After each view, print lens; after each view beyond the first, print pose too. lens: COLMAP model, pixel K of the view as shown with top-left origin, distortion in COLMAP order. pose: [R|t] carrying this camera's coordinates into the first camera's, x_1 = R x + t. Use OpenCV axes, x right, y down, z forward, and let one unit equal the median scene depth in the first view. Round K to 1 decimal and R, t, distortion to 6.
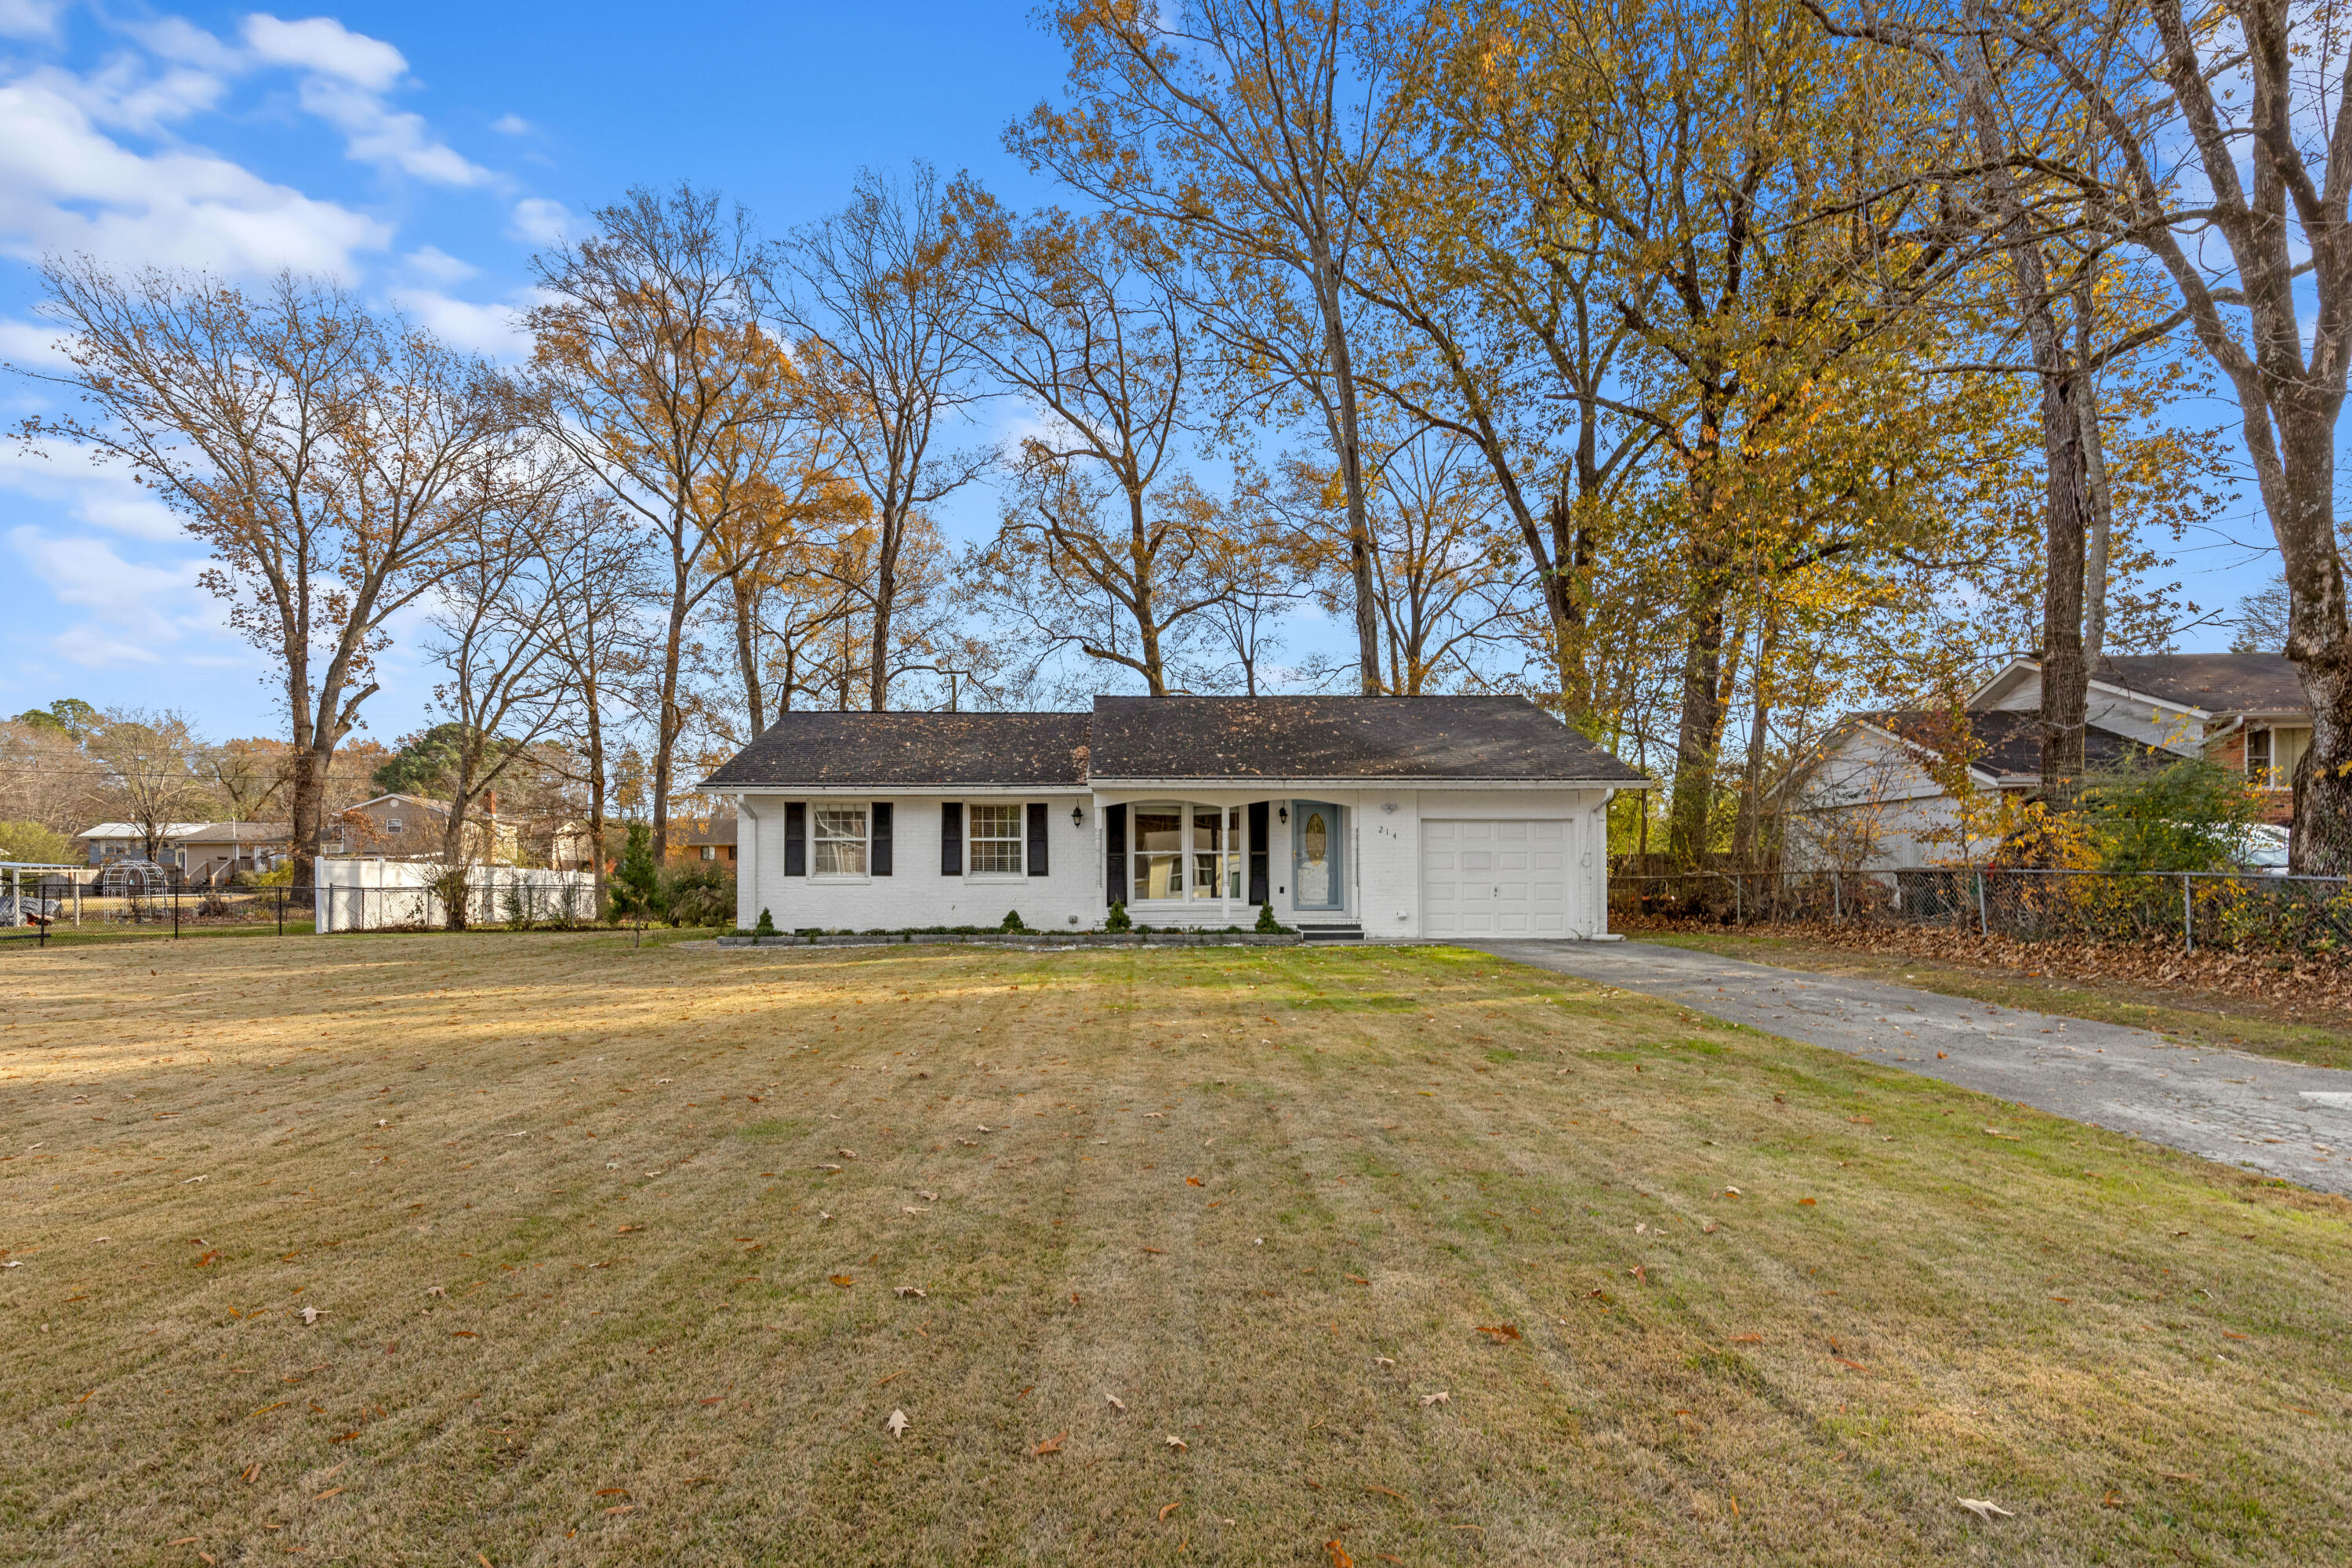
lens RADIAL K [[1091.6, 0, 1176.0], [0, 1091.6, 784.0], [0, 0, 1]] dist [-0.000074, -0.000016]
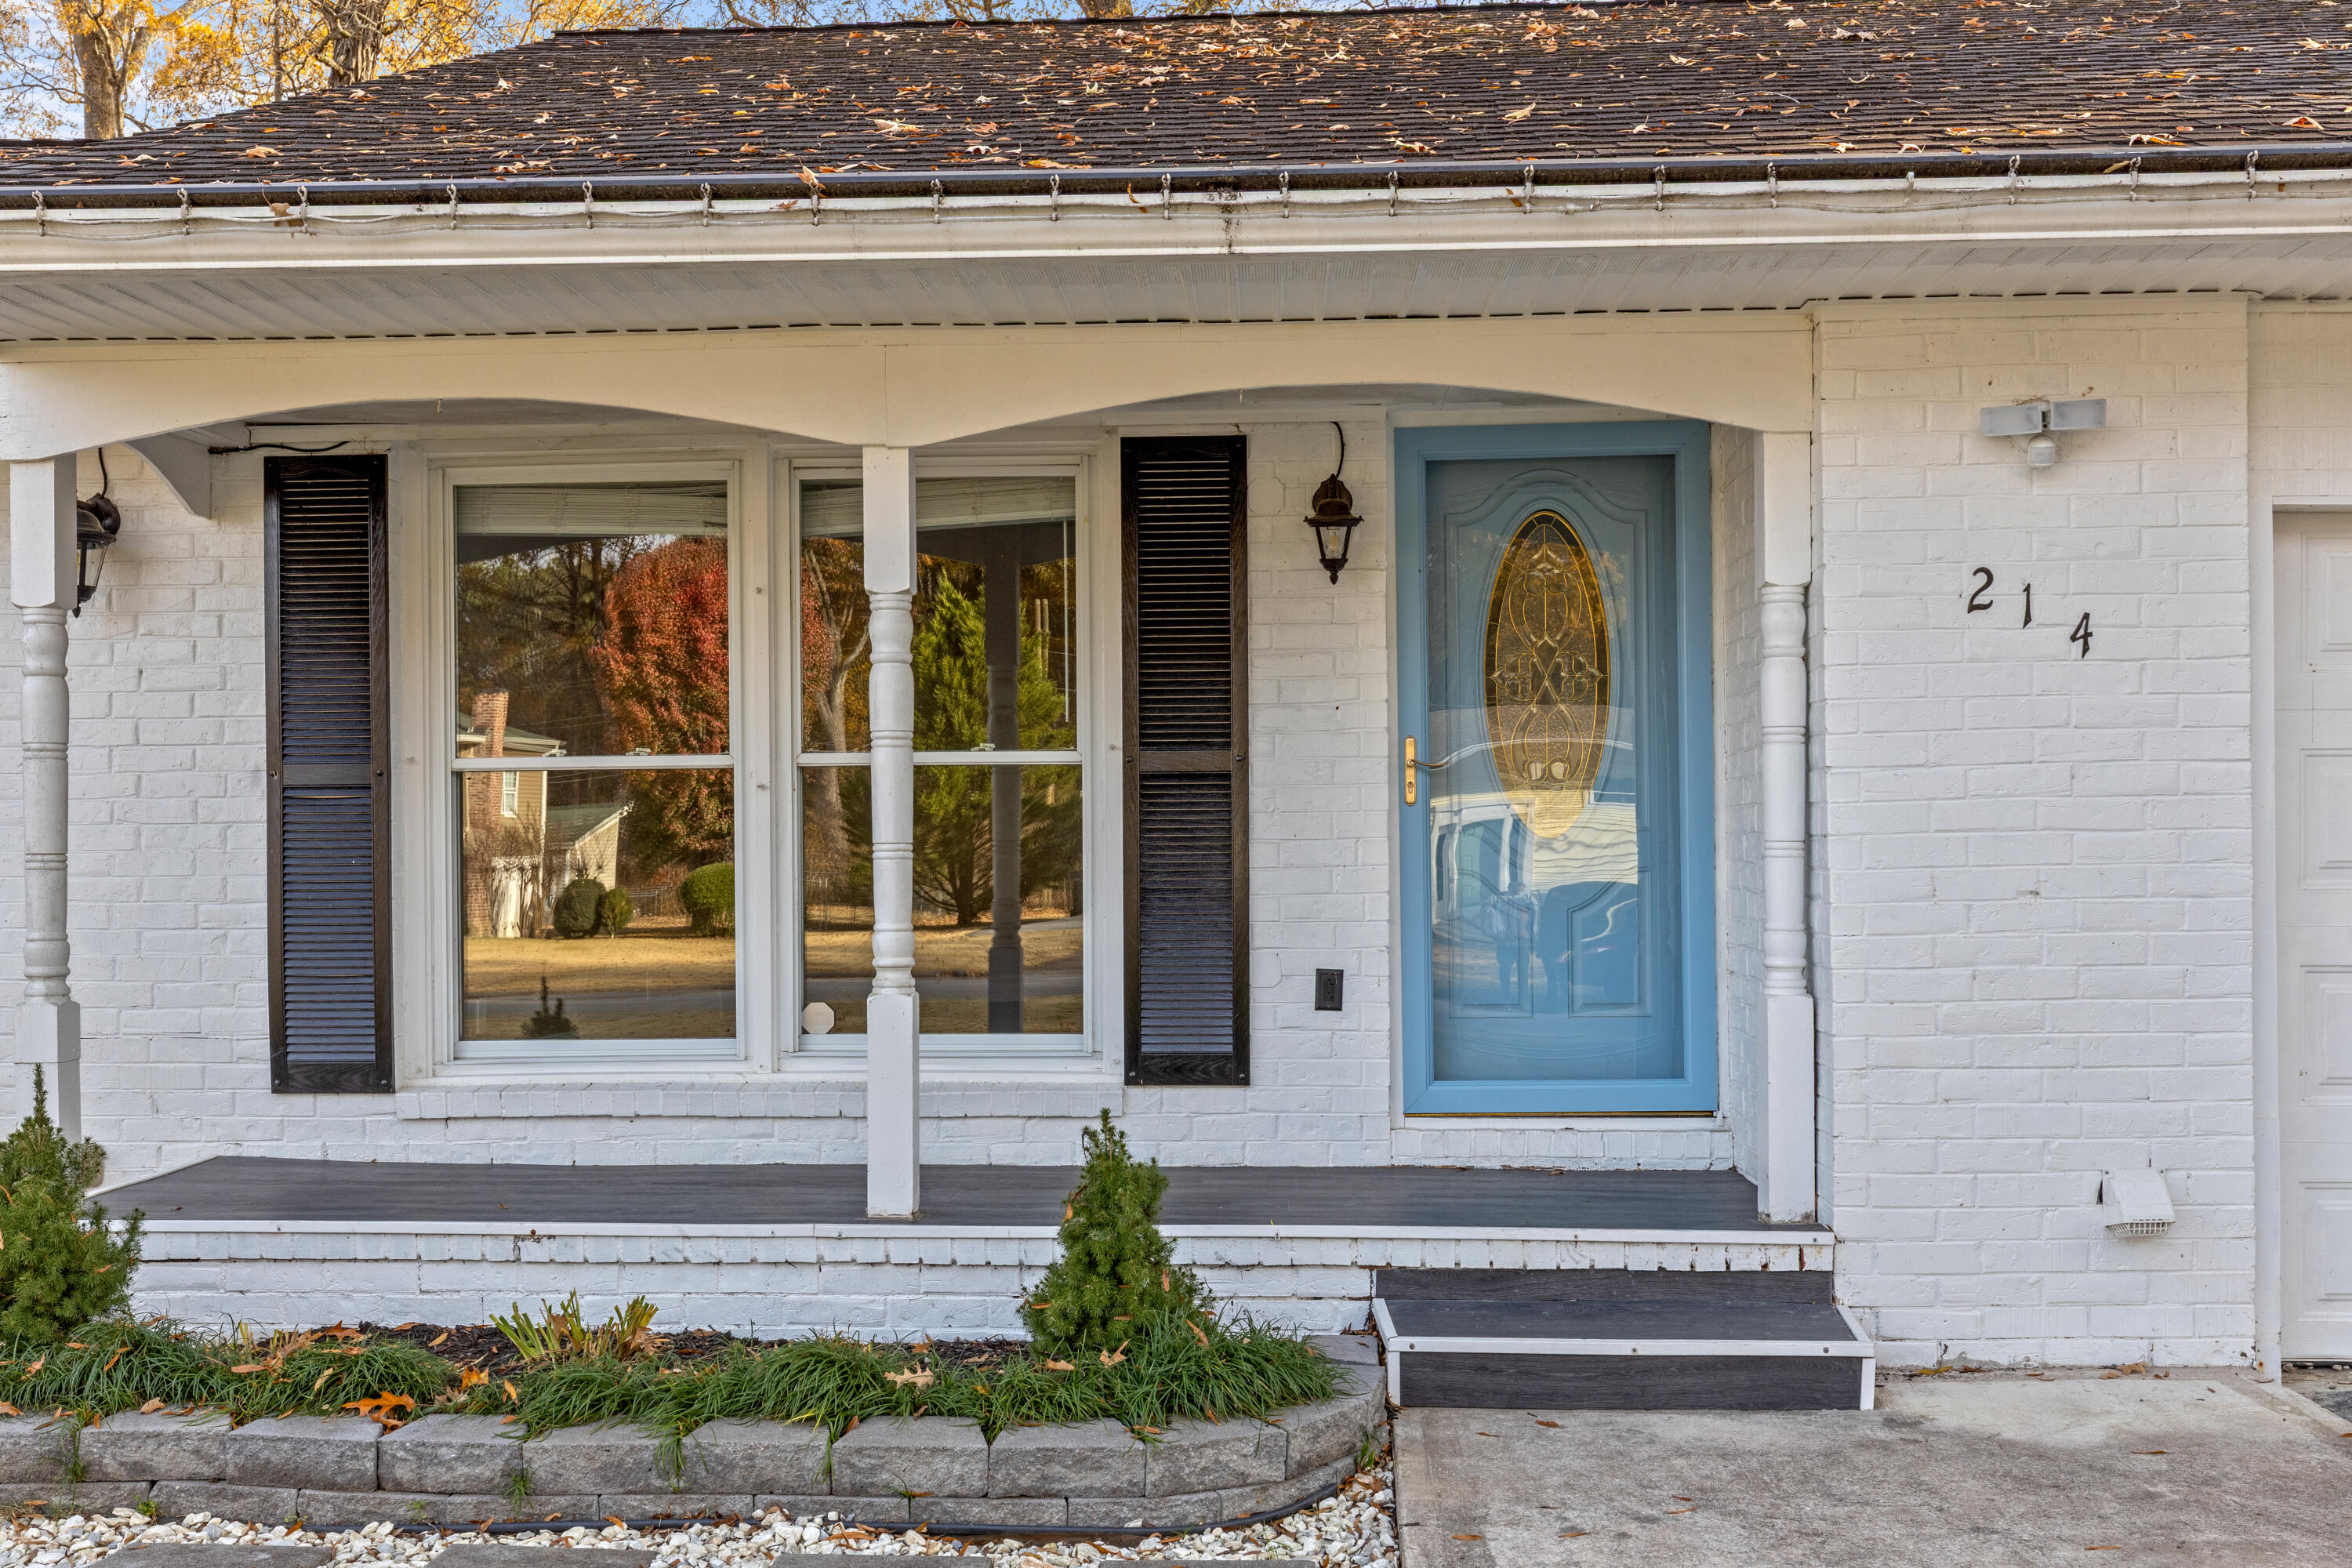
lens RADIAL K [[2353.4, 0, 1176.0], [0, 2353.4, 784.0], [0, 0, 1]] dist [-0.006888, -0.001577]
pose [[0.996163, -0.006547, -0.087276, 0.108353], [0.013490, 0.996767, 0.079200, 0.040397], [0.086475, -0.080073, 0.993031, 0.675134]]
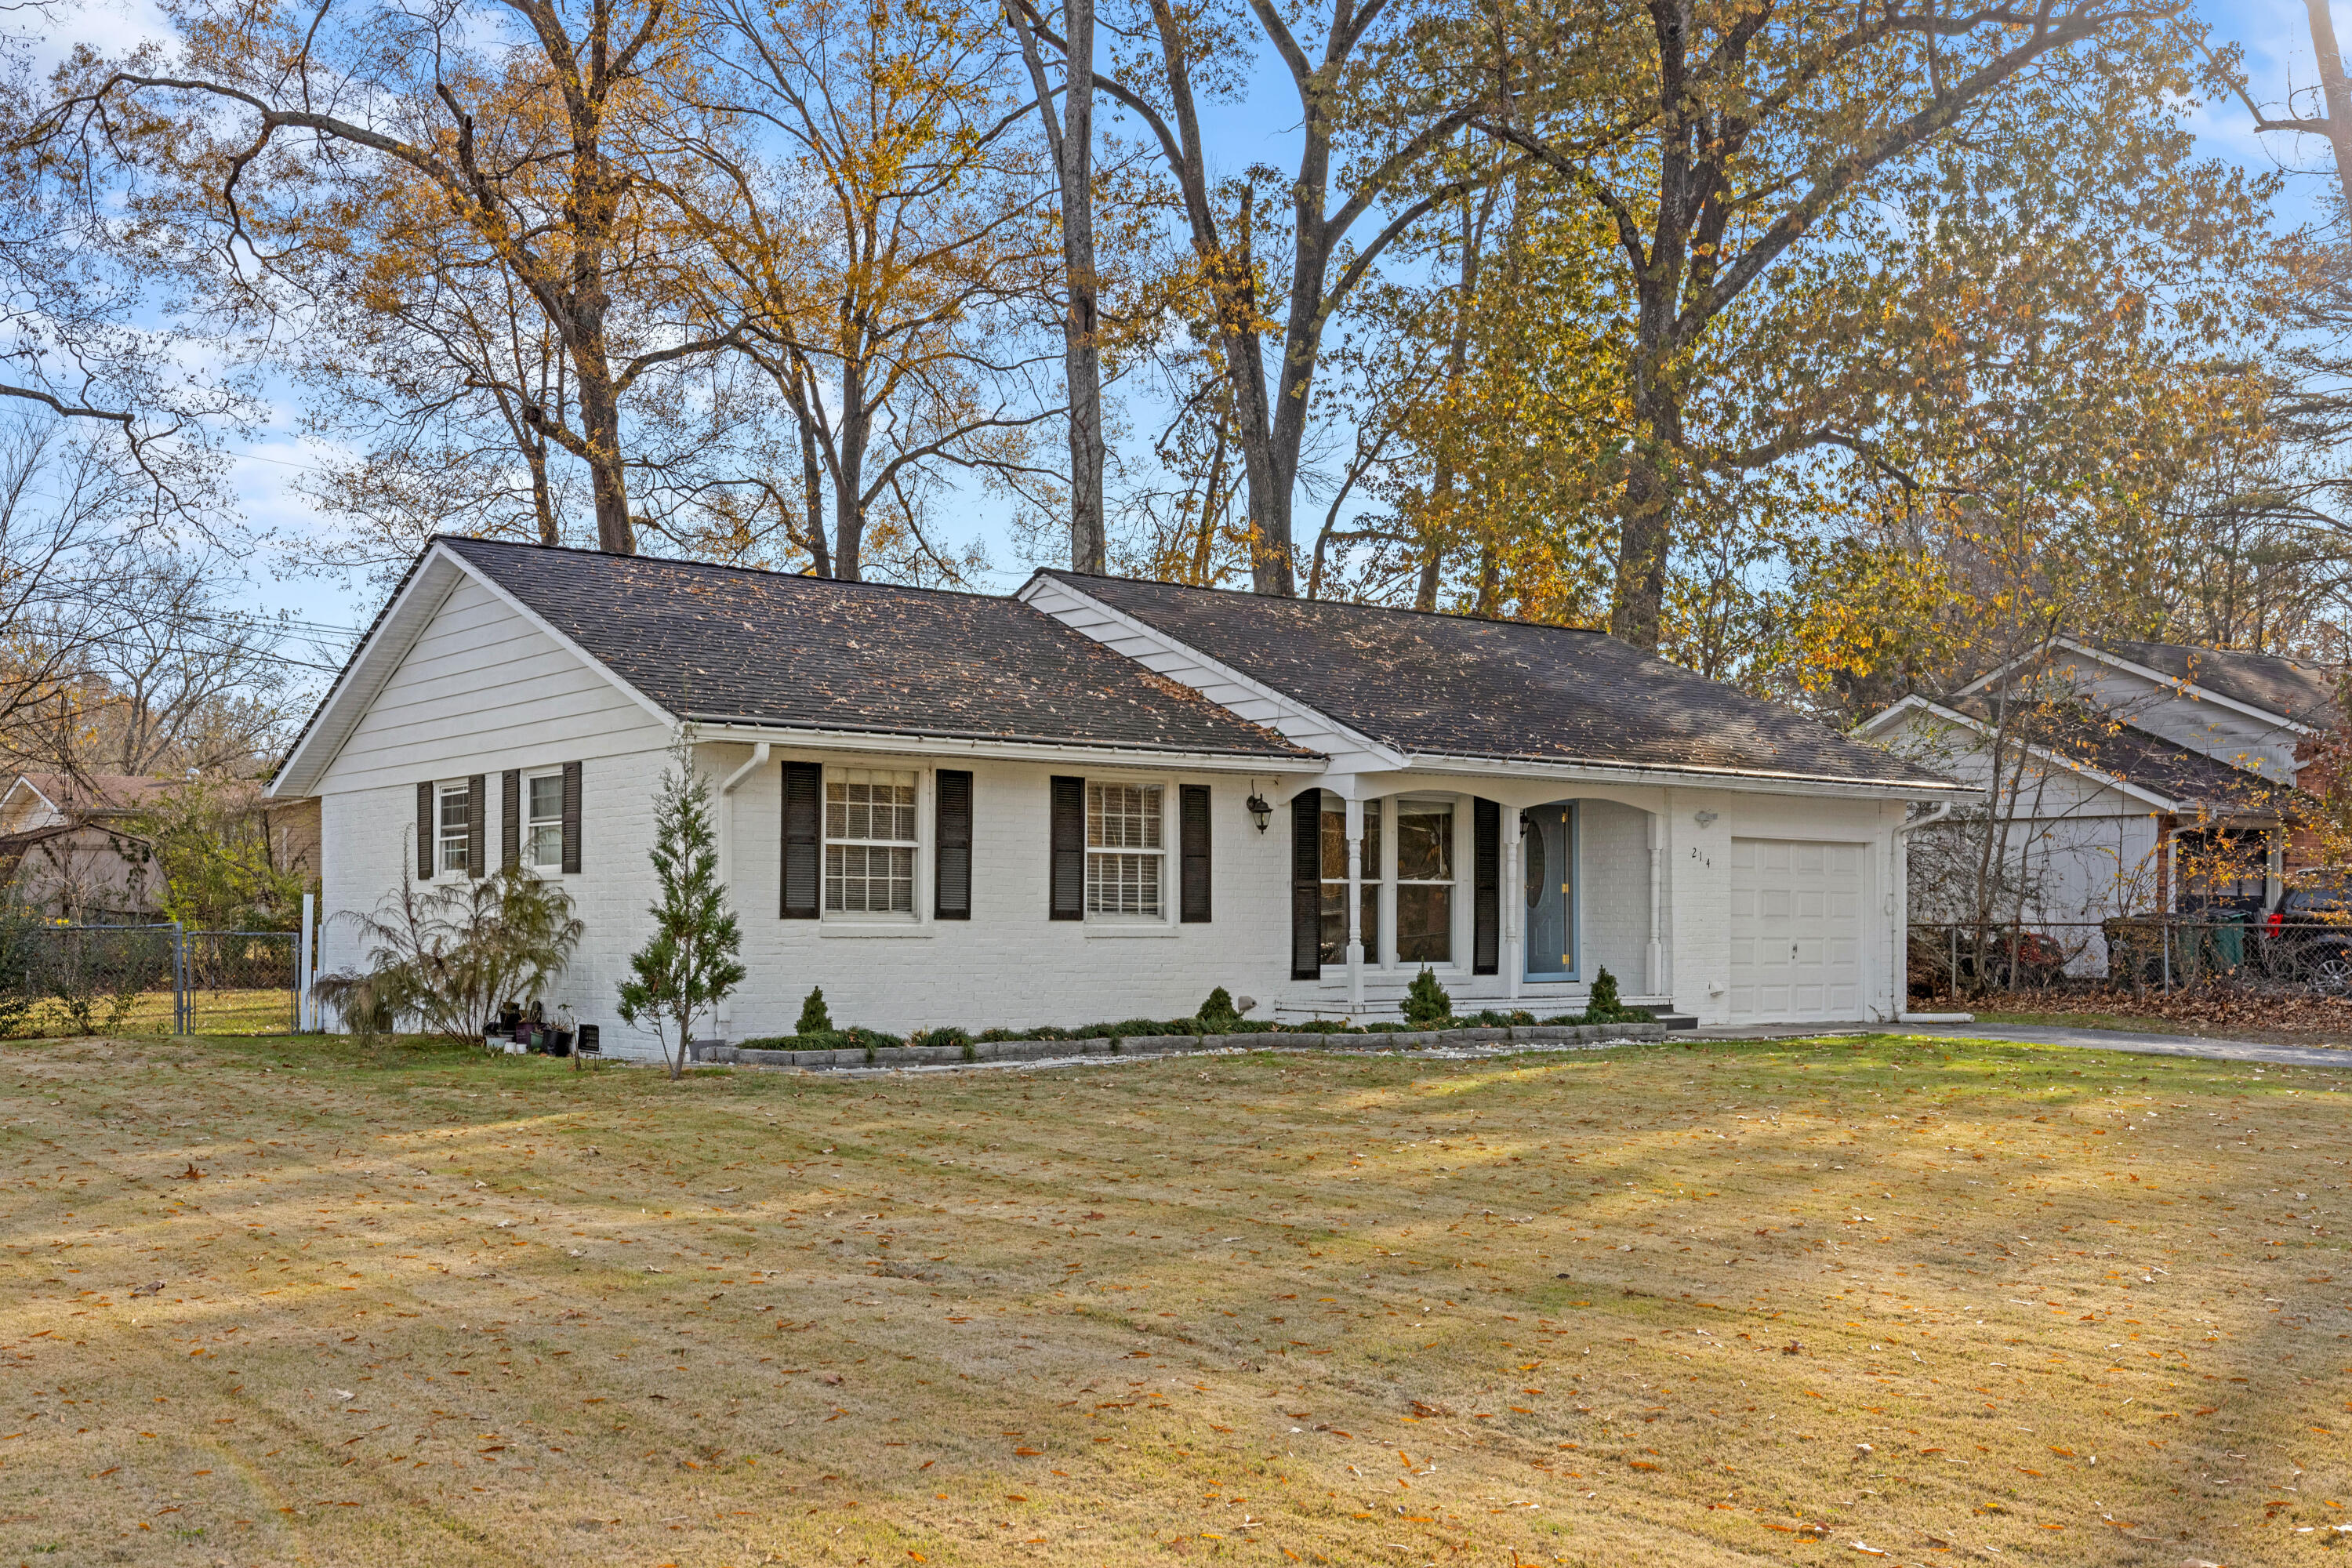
lens RADIAL K [[2353.4, 0, 1176.0], [0, 2353.4, 784.0], [0, 0, 1]] dist [-0.006888, -0.001577]
pose [[0.814663, 0.040346, 0.578530, -0.795063], [-0.056286, 0.998368, 0.009634, 0.007491], [-0.577197, -0.040411, 0.815604, 0.085224]]
